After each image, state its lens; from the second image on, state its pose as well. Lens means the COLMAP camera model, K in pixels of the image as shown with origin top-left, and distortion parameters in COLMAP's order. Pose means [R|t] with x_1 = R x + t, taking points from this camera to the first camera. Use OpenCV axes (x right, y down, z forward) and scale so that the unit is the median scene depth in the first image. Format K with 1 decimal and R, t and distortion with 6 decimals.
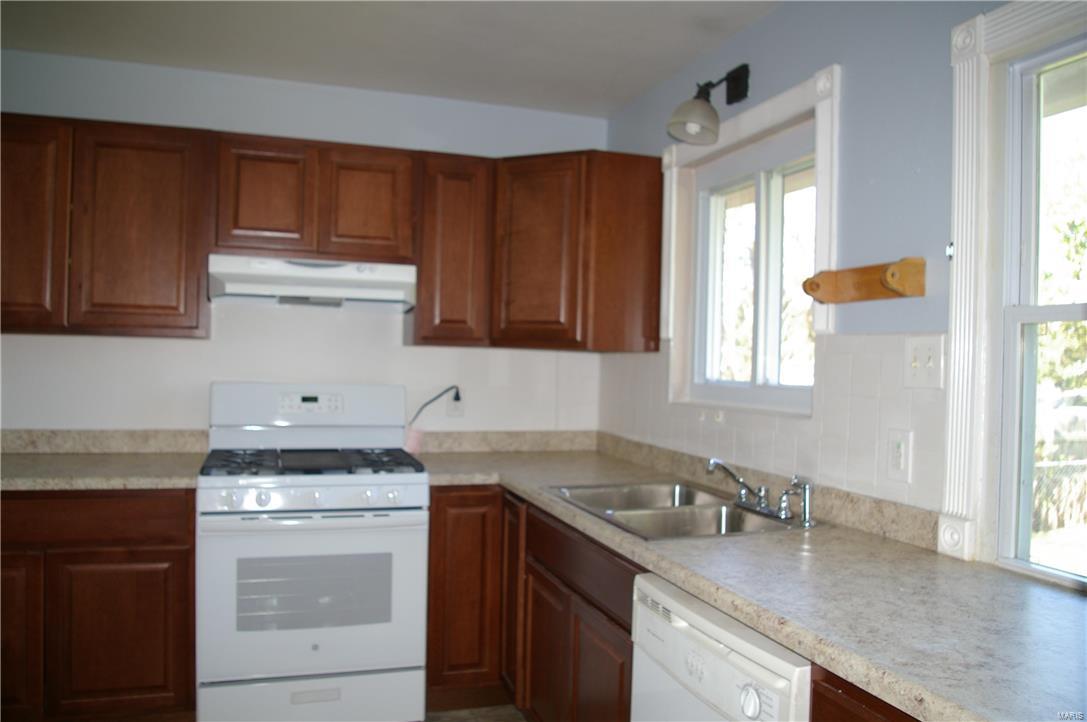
lens RADIAL K [[852.8, 0, 548.7], [0, 852.8, 371.8], [0, 0, 1]] dist [-0.095368, 0.055770]
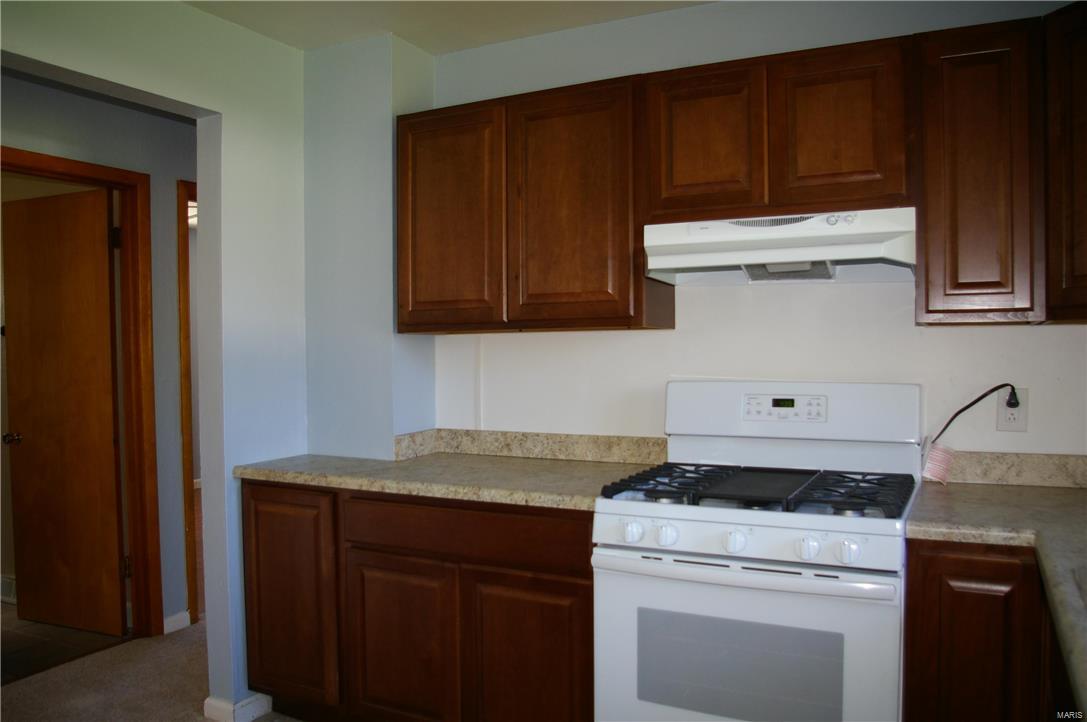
lens RADIAL K [[852.8, 0, 548.7], [0, 852.8, 371.8], [0, 0, 1]] dist [-0.095368, 0.055770]
pose [[0.699501, -0.013958, -0.714495, 0.123314], [0.014562, 0.999880, -0.005277, 0.006485], [0.714483, -0.006713, 0.699621, 0.359806]]
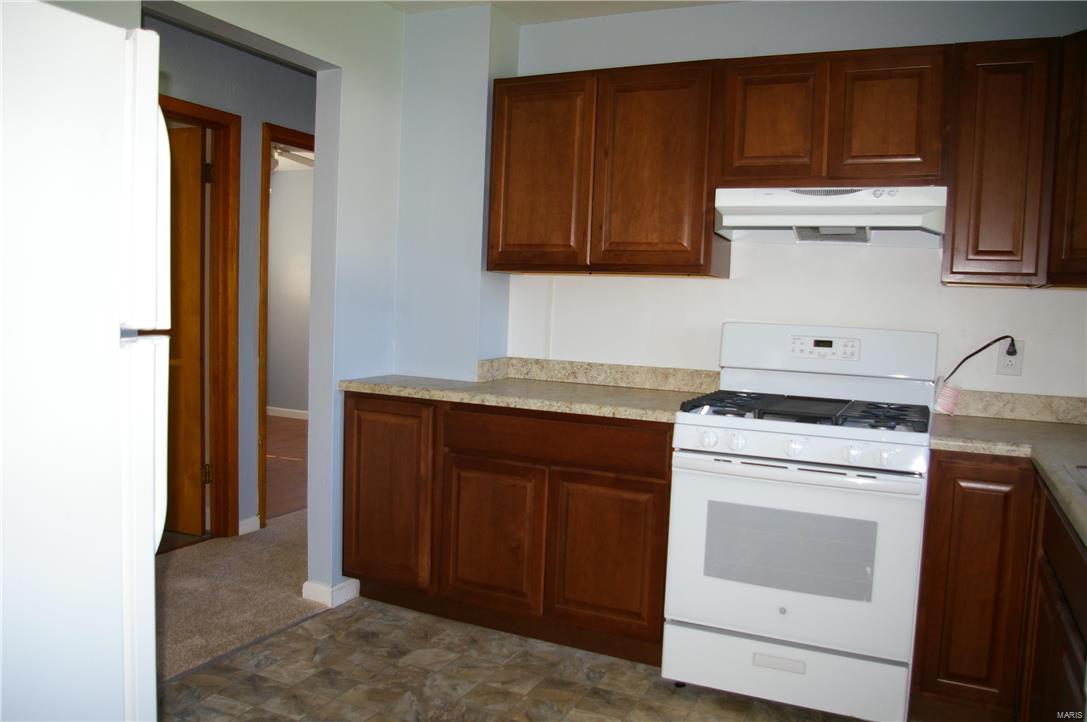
lens RADIAL K [[852.8, 0, 548.7], [0, 852.8, 371.8], [0, 0, 1]] dist [-0.095368, 0.055770]
pose [[0.725099, 0.054978, -0.686446, 0.141361], [-0.030633, 0.998396, 0.047605, 0.031860], [0.687963, -0.013490, 0.725620, 0.157261]]
